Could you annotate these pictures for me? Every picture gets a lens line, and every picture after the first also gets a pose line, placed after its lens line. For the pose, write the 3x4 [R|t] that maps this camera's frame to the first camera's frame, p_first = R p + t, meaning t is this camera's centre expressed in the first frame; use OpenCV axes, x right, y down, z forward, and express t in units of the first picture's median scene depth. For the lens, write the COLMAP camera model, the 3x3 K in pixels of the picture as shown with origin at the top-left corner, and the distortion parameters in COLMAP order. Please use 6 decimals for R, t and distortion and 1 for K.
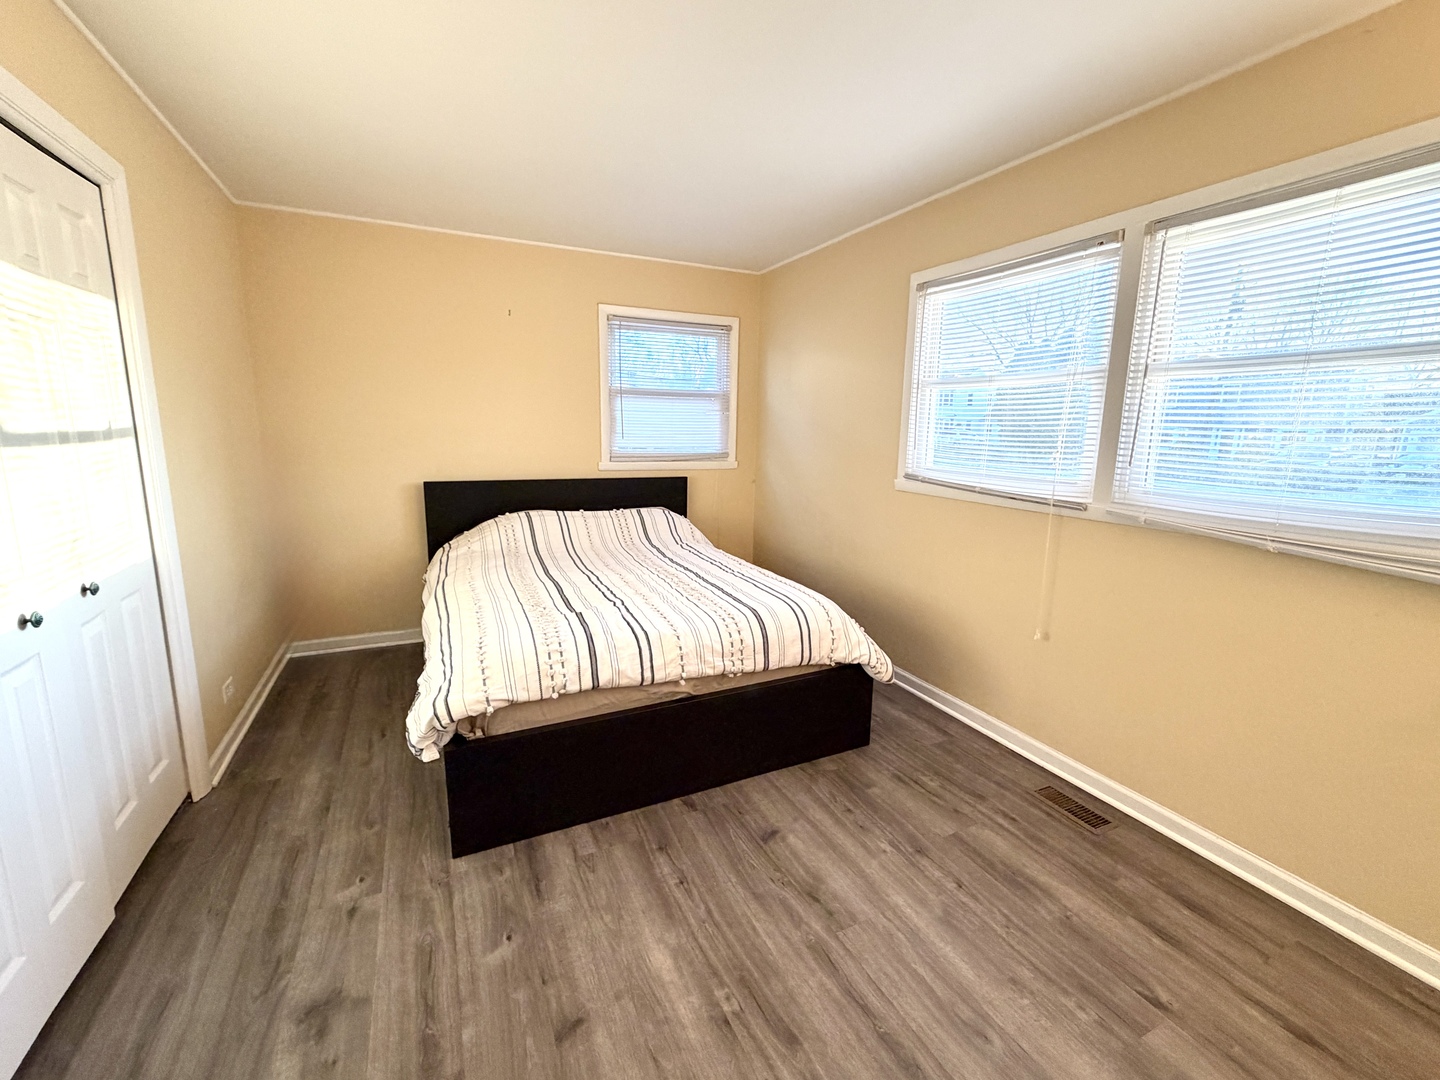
lens RADIAL K [[602.7, 0, 720.0], [0, 602.7, 540.0], [0, 0, 1]] dist [-0.001193, -0.000256]
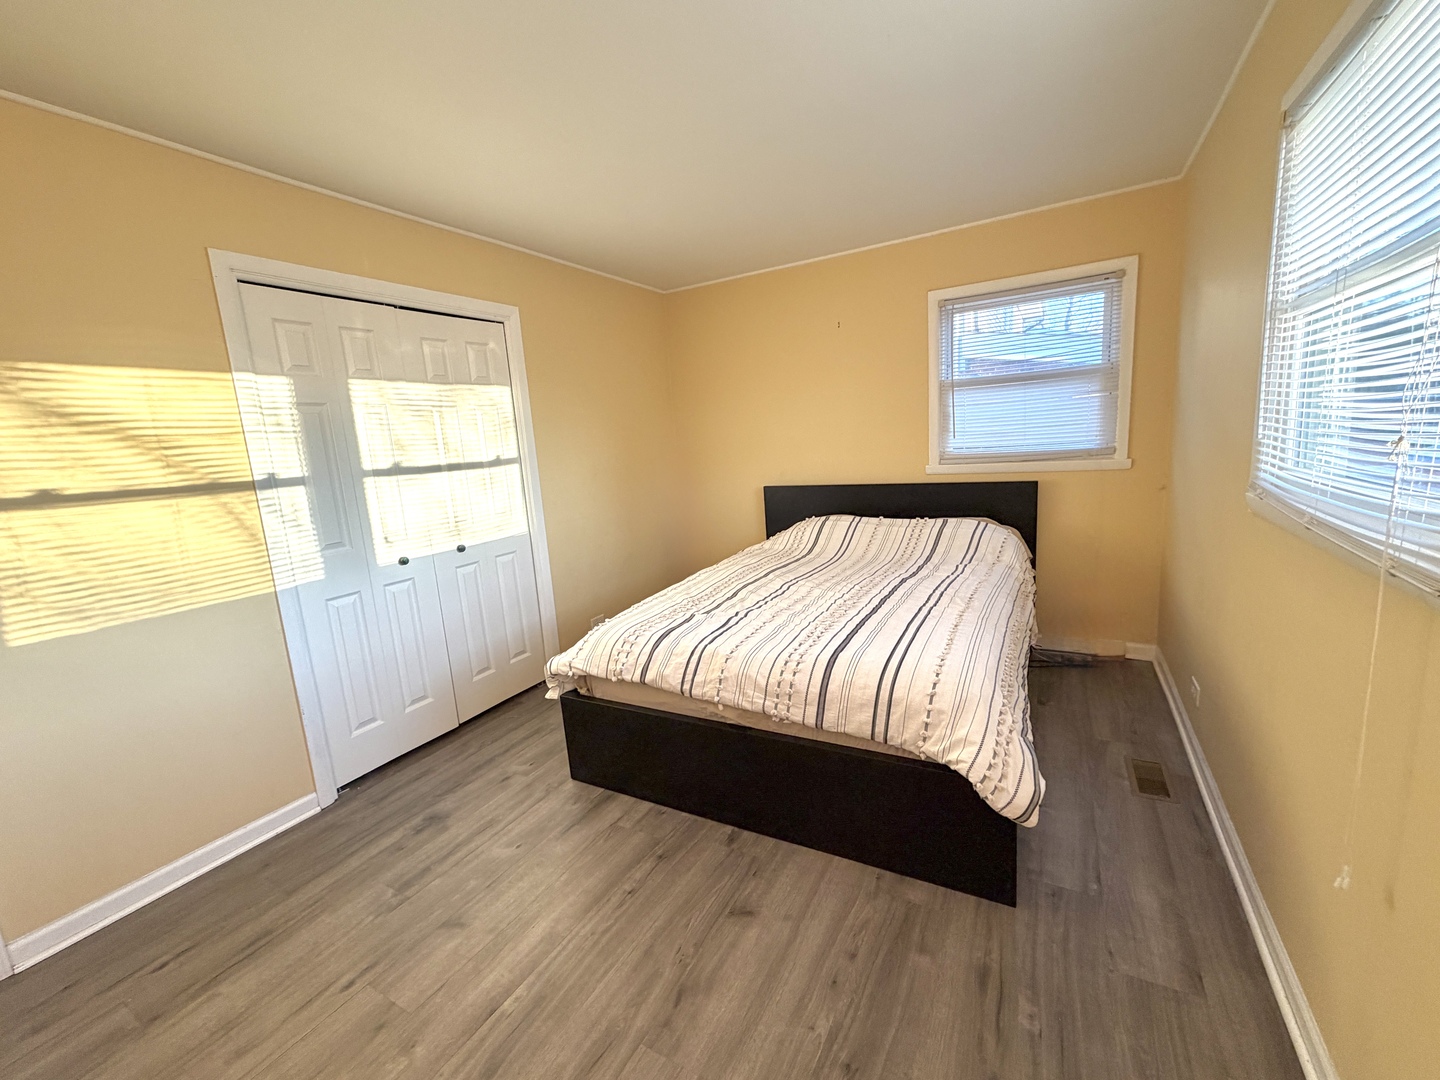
lens RADIAL K [[577.6, 0, 738.9], [0, 577.6, 541.1], [0, 0, 1]] dist [0.001642, 0.000087]
pose [[0.585147, 0.086961, -0.806251, 0.655844], [-0.074829, 0.995782, 0.053096, -0.073425], [0.807468, 0.029263, 0.589186, 0.470065]]
